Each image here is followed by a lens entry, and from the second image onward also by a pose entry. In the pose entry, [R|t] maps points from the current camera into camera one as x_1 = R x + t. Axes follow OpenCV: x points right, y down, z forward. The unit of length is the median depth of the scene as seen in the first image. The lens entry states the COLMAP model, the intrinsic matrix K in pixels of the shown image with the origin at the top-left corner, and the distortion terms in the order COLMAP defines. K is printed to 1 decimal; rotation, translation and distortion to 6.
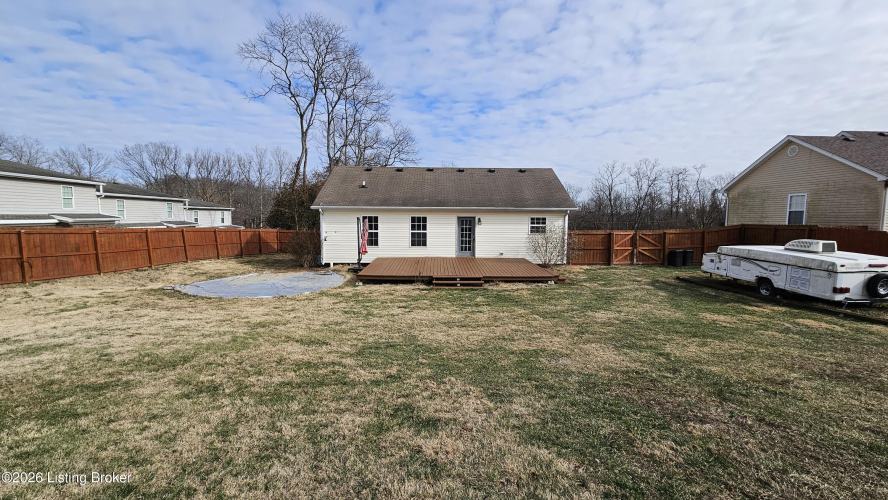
lens RADIAL K [[362.3, 0, 444.9], [0, 362.3, 245.9], [0, 0, 1]] dist [0.001722, 0.000117]
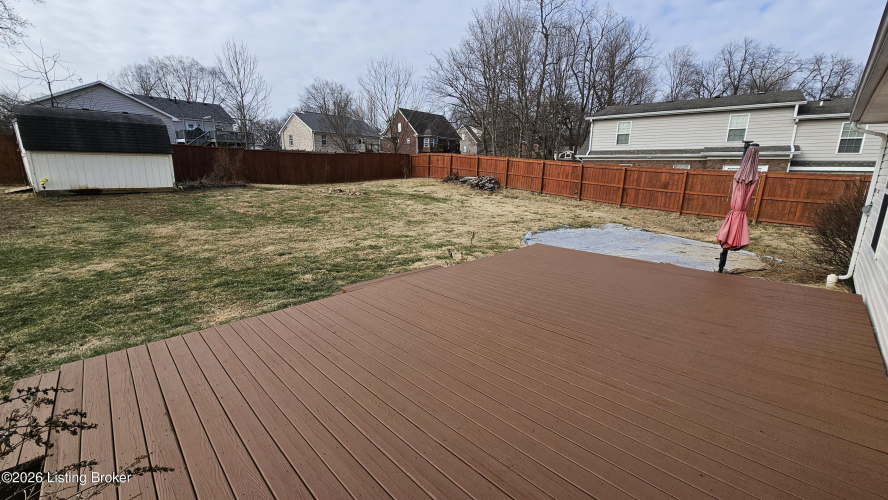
lens RADIAL K [[362.3, 0, 444.9], [0, 362.3, 245.9], [0, 0, 1]] dist [0.001722, 0.000117]
pose [[-0.732596, 0.133383, -0.667467, 0.199941], [-0.072997, 0.959561, 0.271872, -0.051338], [0.676739, 0.247895, -0.693233, 0.972119]]
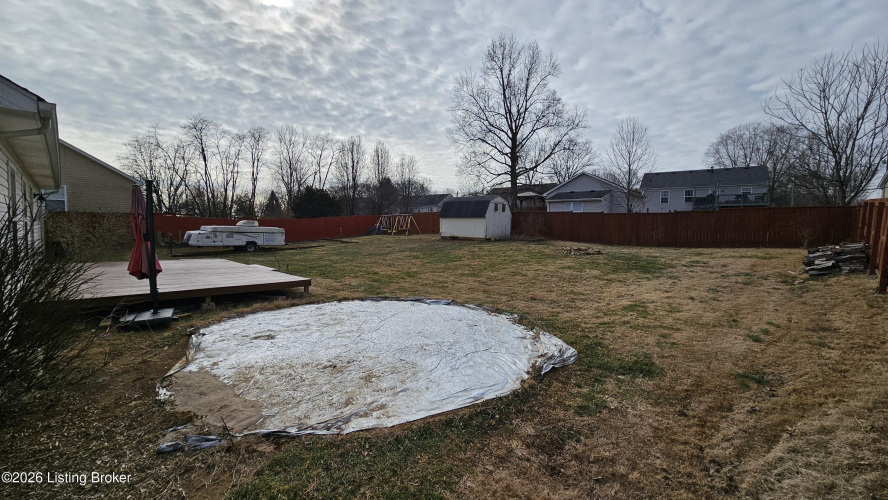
lens RADIAL K [[362.3, 0, 444.9], [0, 362.3, 245.9], [0, 0, 1]] dist [0.001722, 0.000117]
pose [[-0.710421, -0.055527, 0.701583, -0.664175], [0.039234, 0.992208, 0.118257, -0.041312], [-0.702682, 0.111538, -0.702707, 0.958584]]
